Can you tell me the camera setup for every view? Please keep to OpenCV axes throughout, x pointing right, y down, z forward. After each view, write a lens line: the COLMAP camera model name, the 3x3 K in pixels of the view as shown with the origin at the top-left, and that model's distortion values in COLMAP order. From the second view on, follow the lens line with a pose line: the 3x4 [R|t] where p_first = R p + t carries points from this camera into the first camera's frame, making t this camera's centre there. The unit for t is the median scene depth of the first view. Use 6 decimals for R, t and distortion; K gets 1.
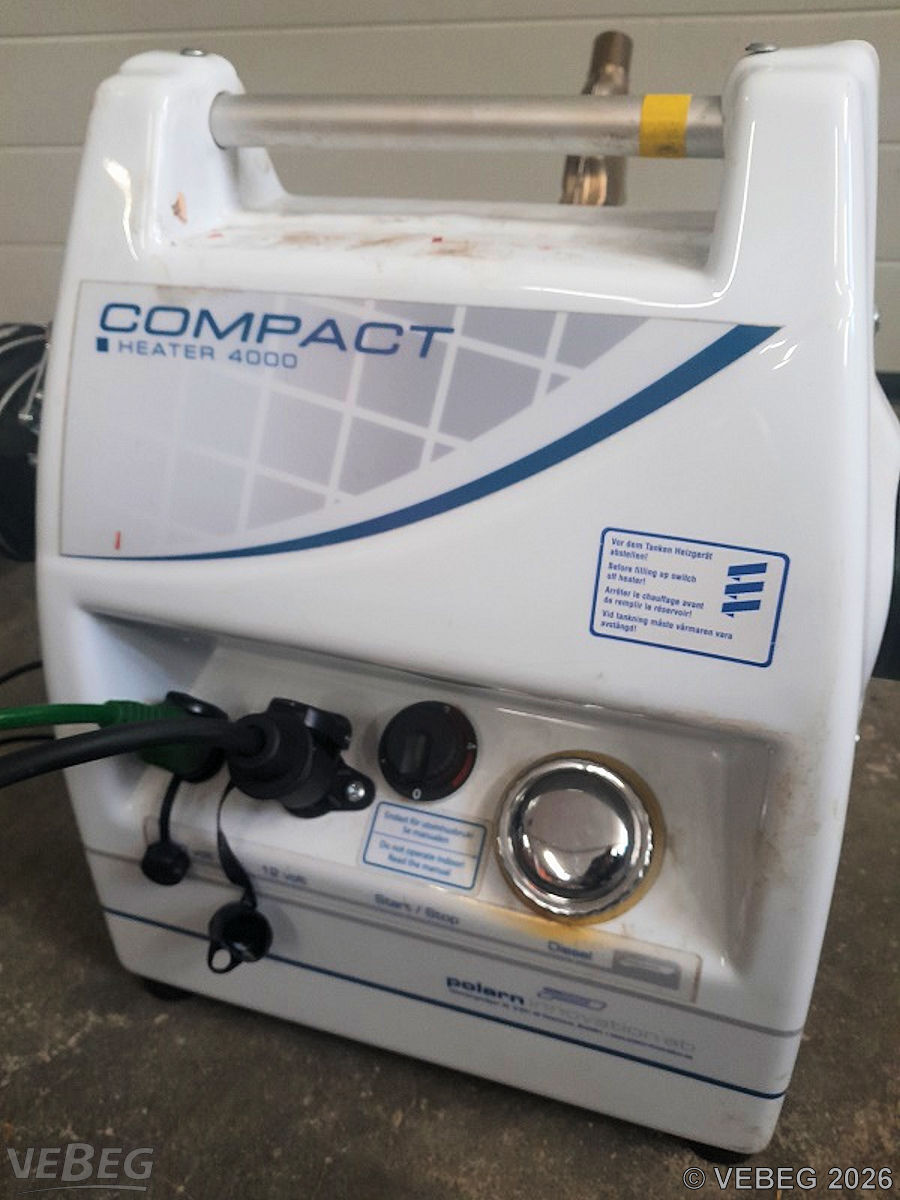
lens RADIAL K [[934.3, 0, 450.0], [0, 934.3, 600.0], [0, 0, 1]] dist [0.086256, -0.145471]
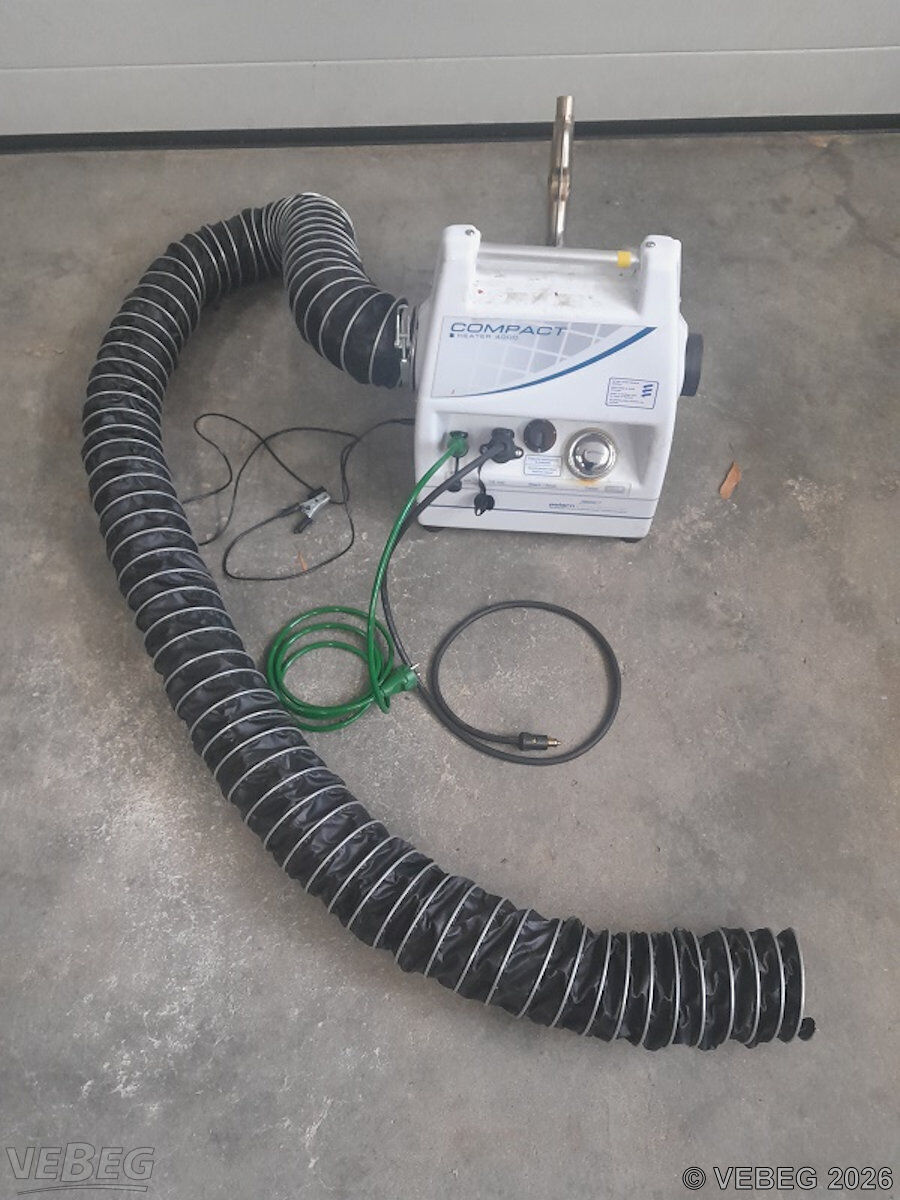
lens RADIAL K [[934.3, 0, 450.0], [0, 934.3, 600.0], [0, 0, 1]] dist [0.086256, -0.145471]
pose [[0.970944, -0.192930, 0.141583, -1.020236], [0.110056, 0.885354, 0.451702, -0.935908], [-0.212499, -0.422996, 0.880863, -2.226784]]
